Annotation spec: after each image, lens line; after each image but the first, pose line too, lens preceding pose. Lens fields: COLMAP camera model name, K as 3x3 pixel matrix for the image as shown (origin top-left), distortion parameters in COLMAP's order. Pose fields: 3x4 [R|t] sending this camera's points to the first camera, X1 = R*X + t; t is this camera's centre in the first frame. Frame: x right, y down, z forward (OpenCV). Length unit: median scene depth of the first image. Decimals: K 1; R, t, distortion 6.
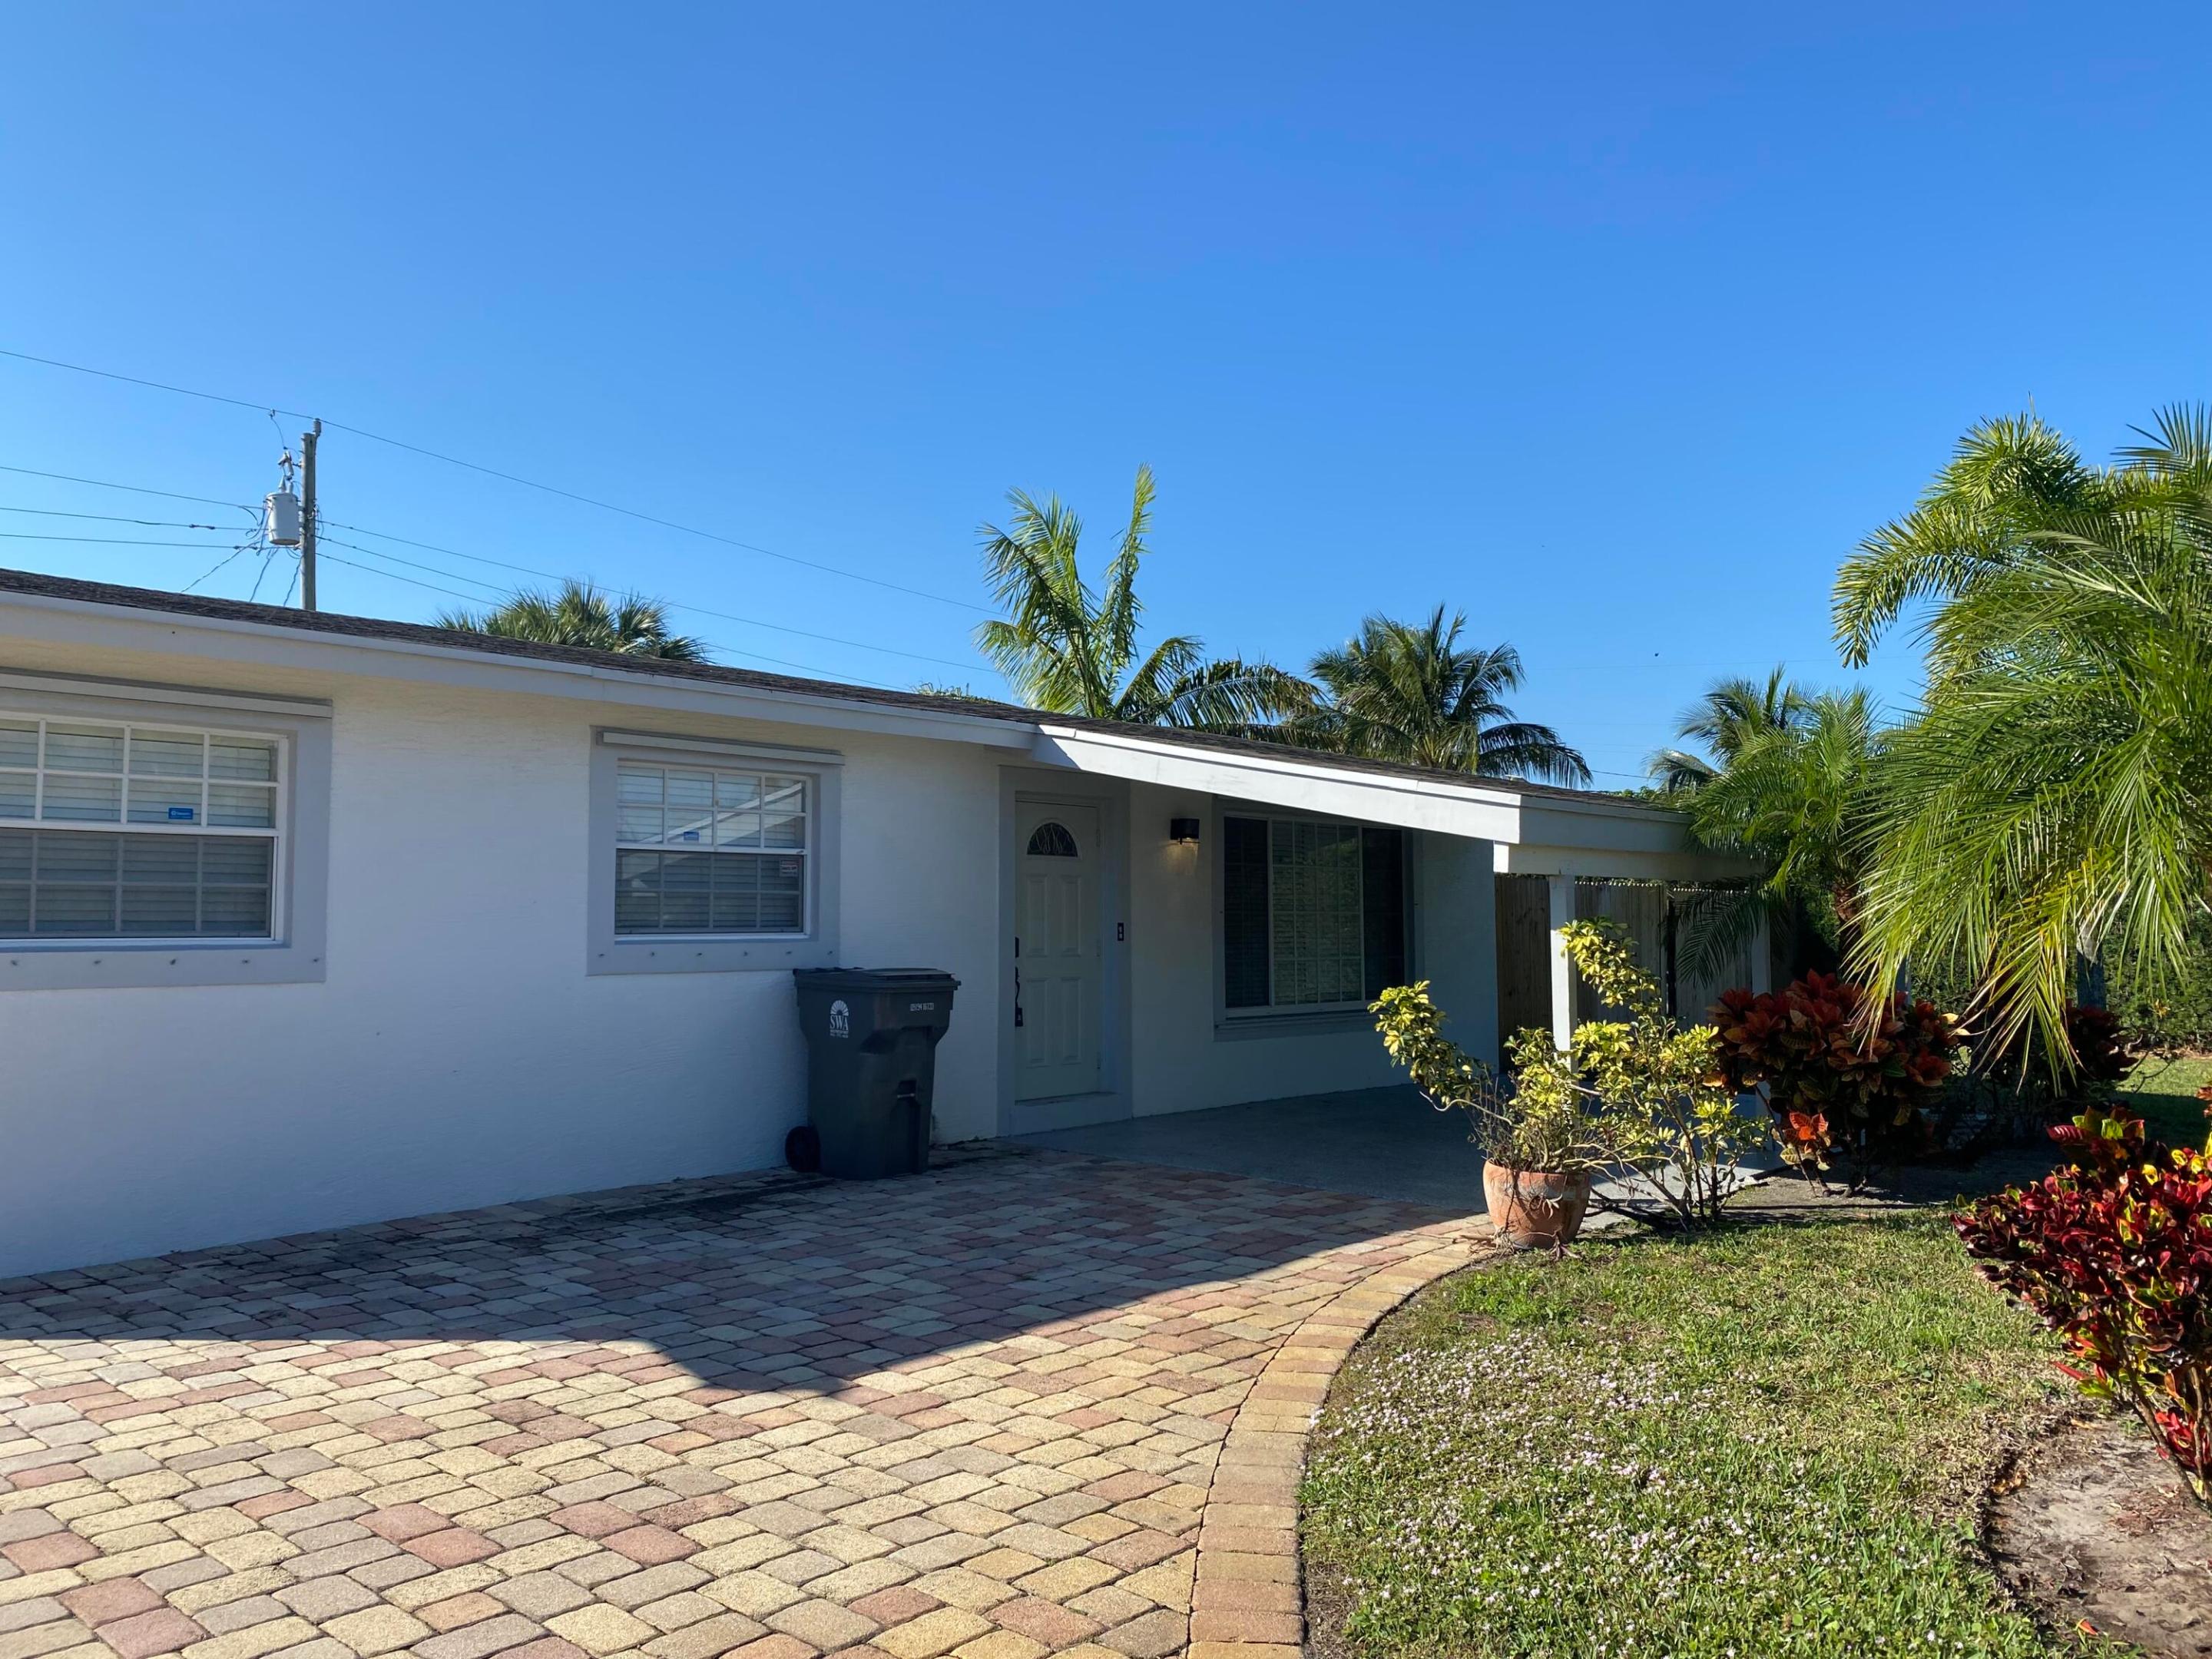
lens RADIAL K [[1679.9, 0, 1103.1], [0, 1679.9, 826.8], [0, 0, 1]] dist [-0.000104, -0.002387]
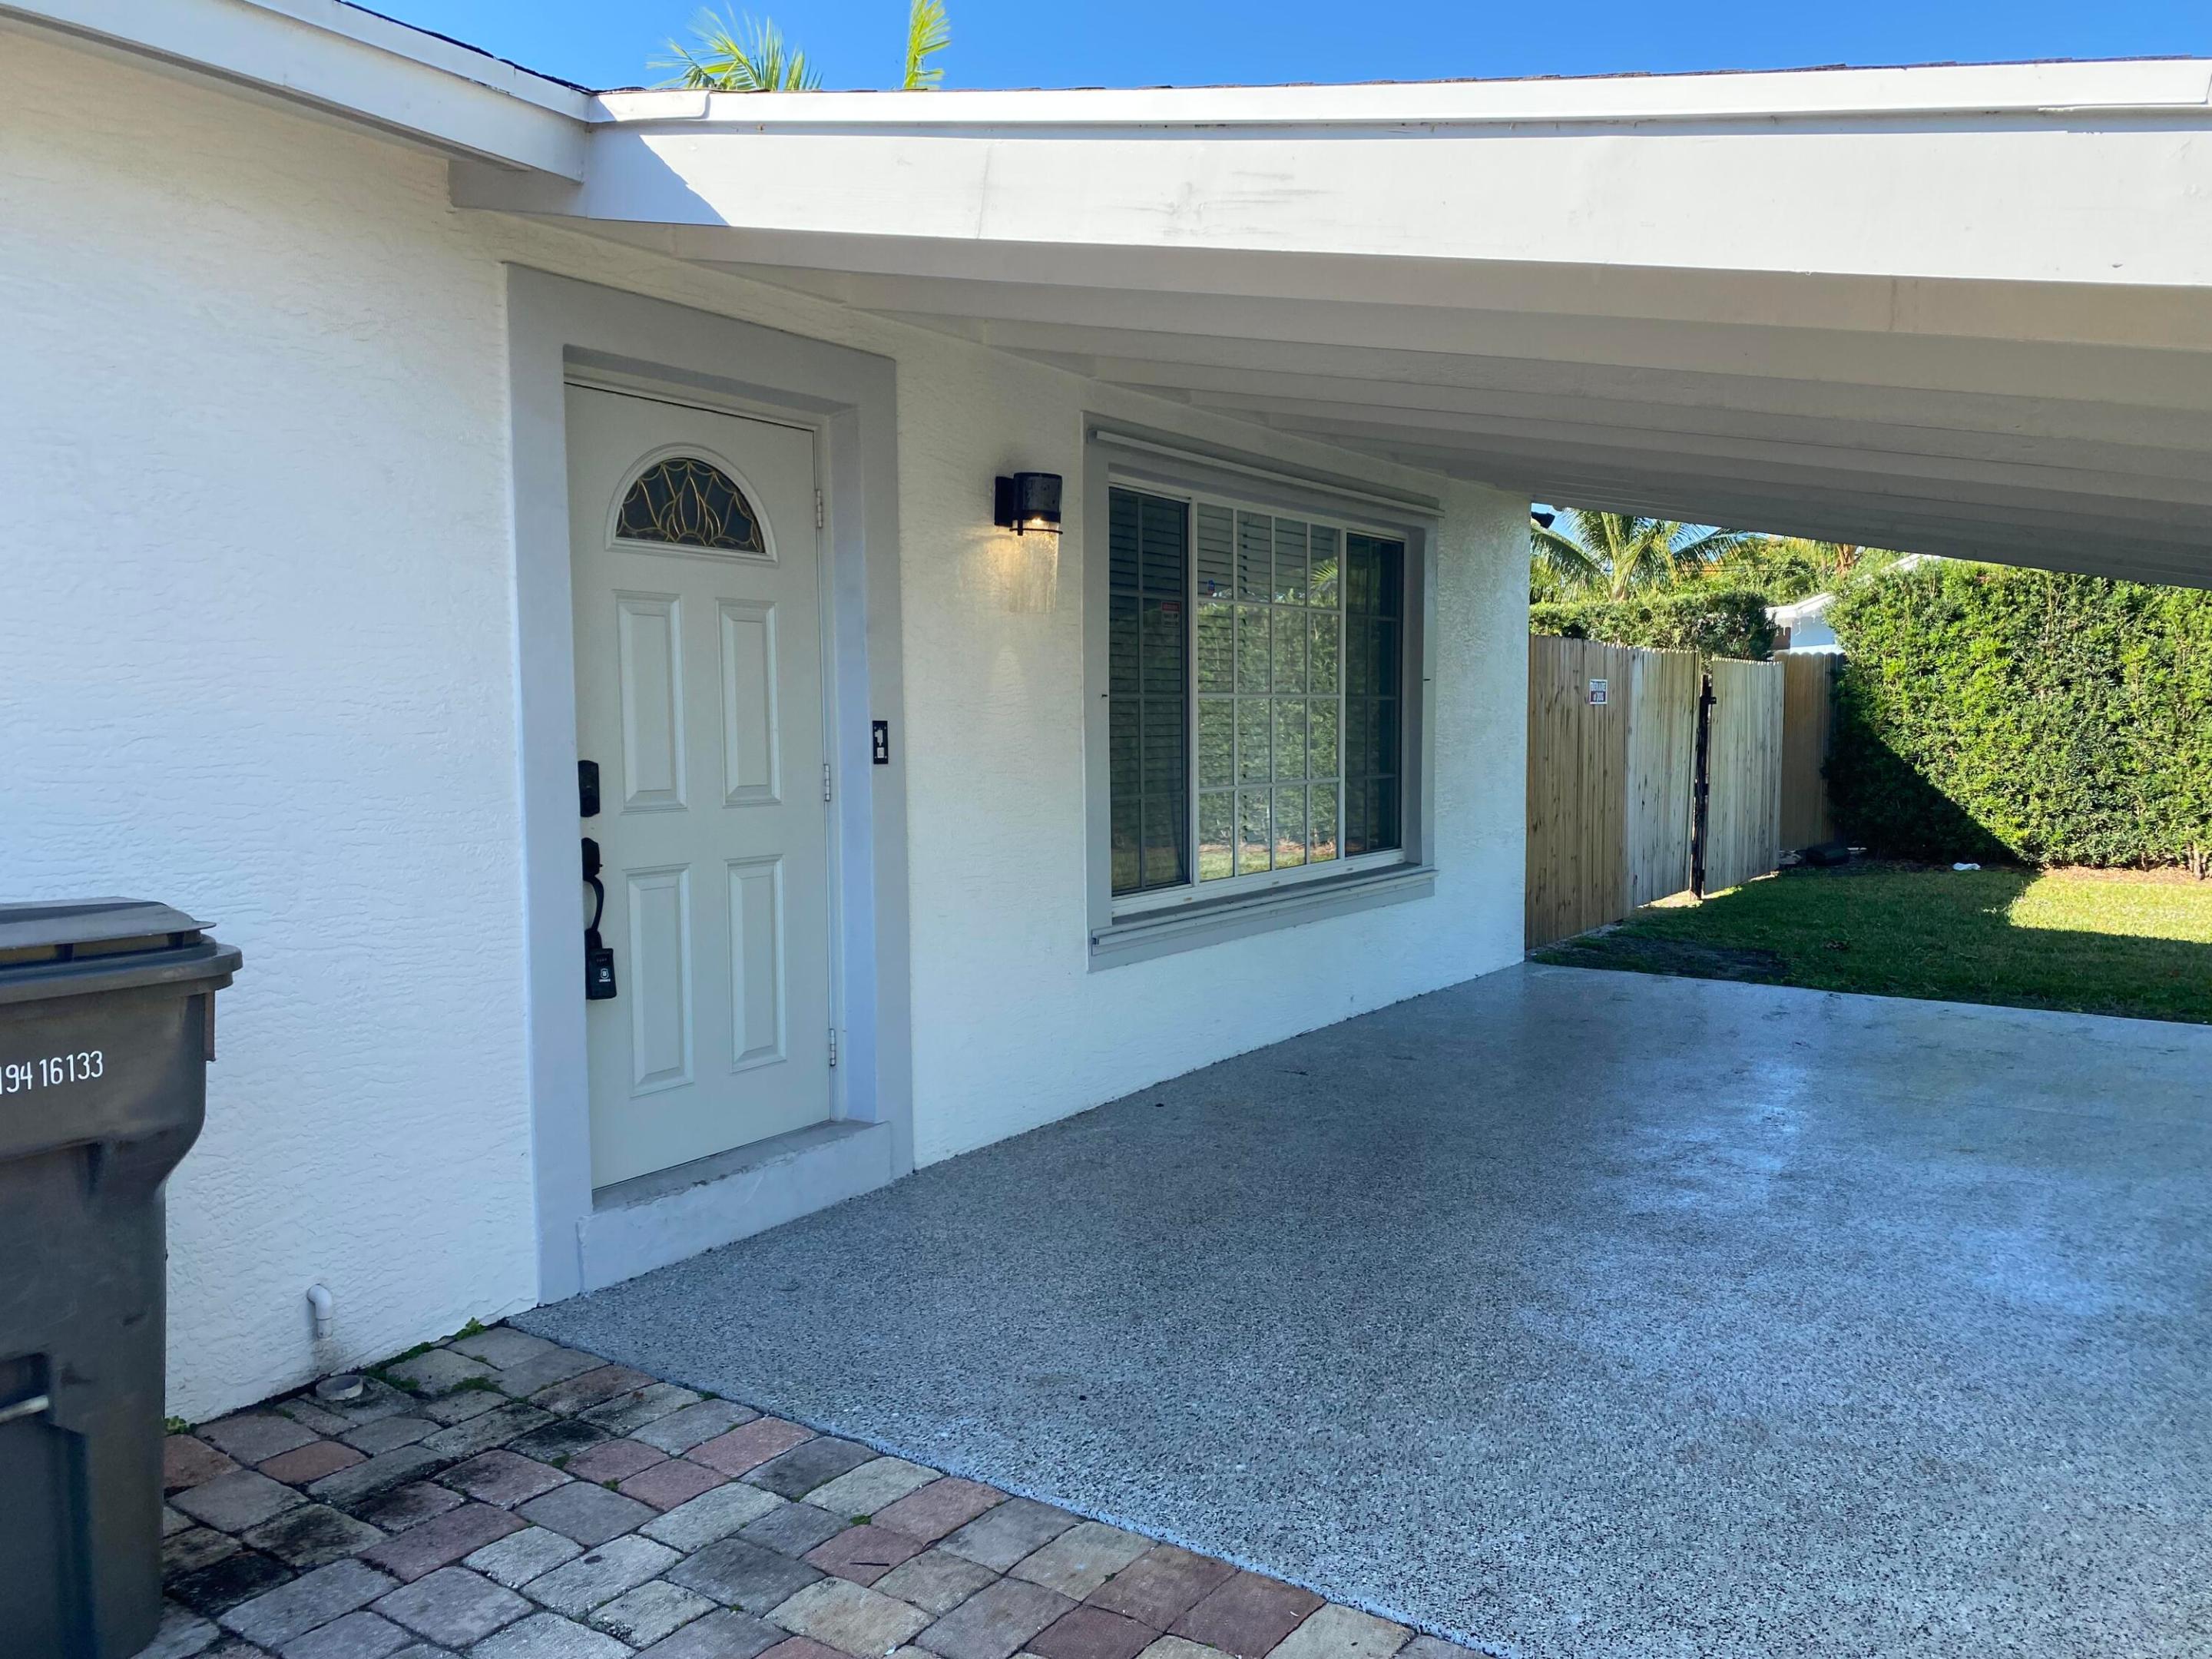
lens RADIAL K [[1679.9, 0, 1105.8], [0, 1679.9, 828.1], [0, 0, 1]] dist [-0.000104, -0.002387]
pose [[0.991392, -0.018081, 0.129673, 0.012018], [0.001850, 0.992254, 0.124216, 0.033654], [-0.130915, -0.122907, 0.983746, 0.602096]]
